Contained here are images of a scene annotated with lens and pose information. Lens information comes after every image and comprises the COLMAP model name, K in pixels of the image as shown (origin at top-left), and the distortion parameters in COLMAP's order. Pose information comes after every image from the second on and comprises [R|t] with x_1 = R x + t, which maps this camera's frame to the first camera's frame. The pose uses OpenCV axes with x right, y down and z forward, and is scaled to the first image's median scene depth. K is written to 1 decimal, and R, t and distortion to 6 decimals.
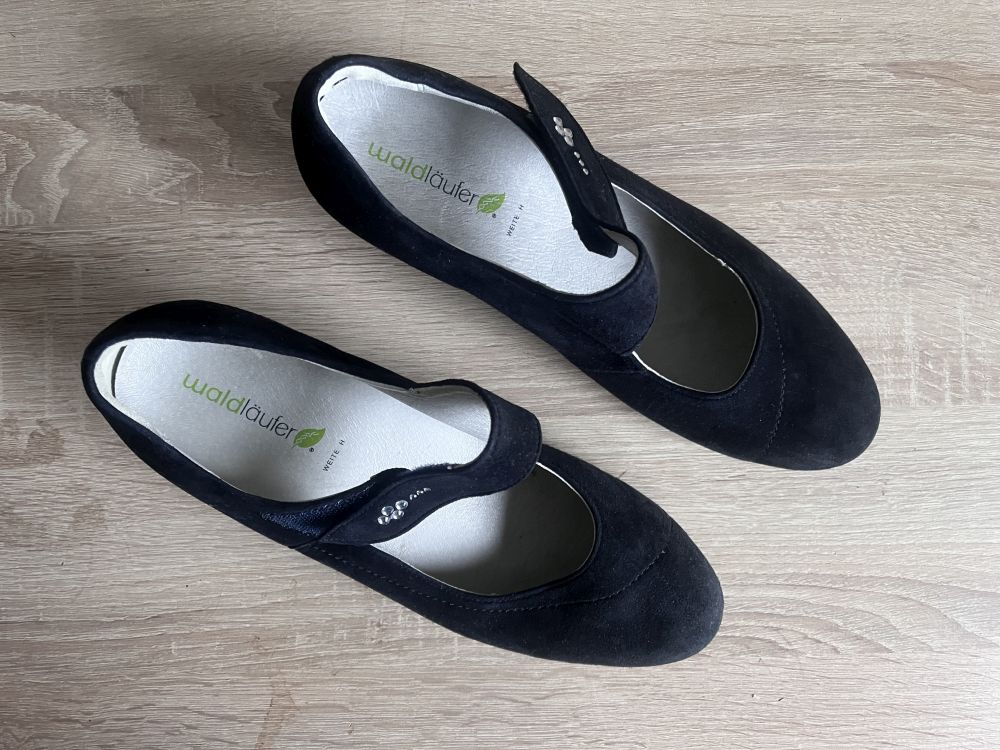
lens RADIAL K [[766.3, 0, 506.8], [0, 766.3, 379.4], [0, 0, 1]] dist [0.101287, -0.148886]
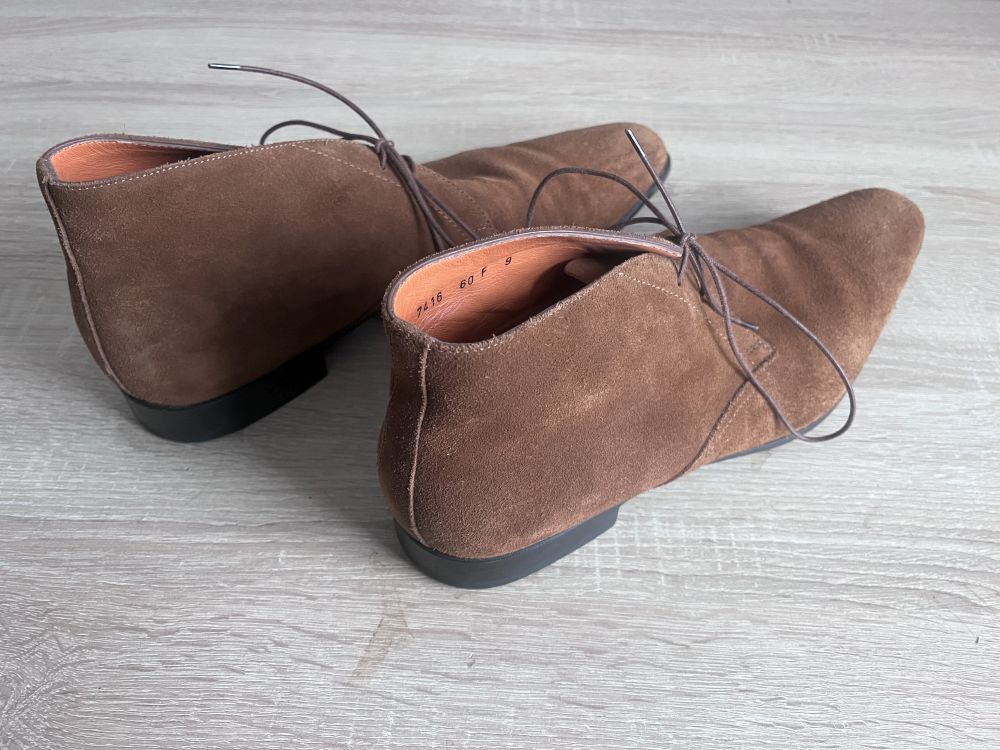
lens RADIAL K [[775.8, 0, 500.0], [0, 775.8, 375.0], [0, 0, 1]] dist [0.077884, -0.120509]
pose [[0.997673, 0.059757, -0.032817, -0.160643], [-0.067338, 0.788536, -0.611291, 0.712037], [-0.010651, 0.612079, 0.790725, 0.160167]]
